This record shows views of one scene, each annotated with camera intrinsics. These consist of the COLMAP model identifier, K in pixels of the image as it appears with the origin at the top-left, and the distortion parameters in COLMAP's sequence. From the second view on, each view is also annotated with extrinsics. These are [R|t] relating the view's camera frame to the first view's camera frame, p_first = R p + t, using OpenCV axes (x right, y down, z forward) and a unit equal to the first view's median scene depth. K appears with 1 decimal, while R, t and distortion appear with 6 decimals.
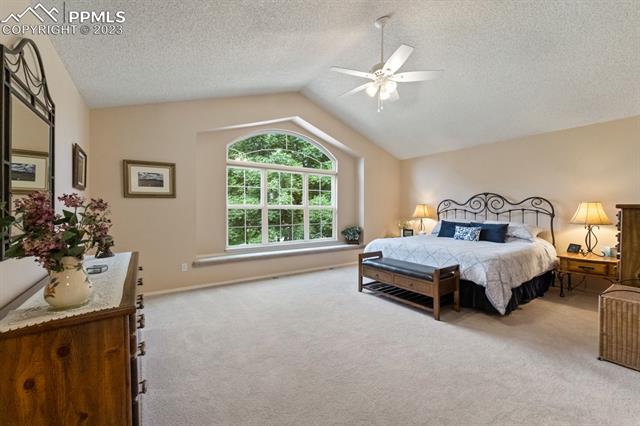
lens RADIAL K [[260.1, 0, 320.6], [0, 260.1, 207.1], [0, 0, 1]] dist [0.000413, -0.000050]
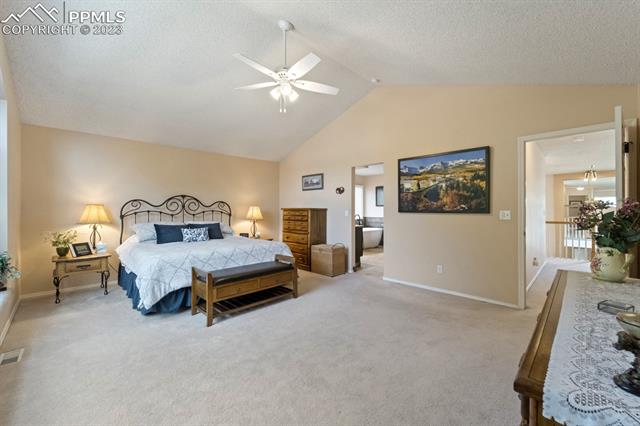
lens RADIAL K [[260.1, 0, 320.6], [0, 260.1, 207.1], [0, 0, 1]] dist [0.000413, -0.000050]
pose [[-0.186607, 0.010892, 0.982374, -0.515693], [-0.005761, 0.999909, -0.012181, 0.002884], [-0.982418, -0.007932, -0.186527, 0.696804]]
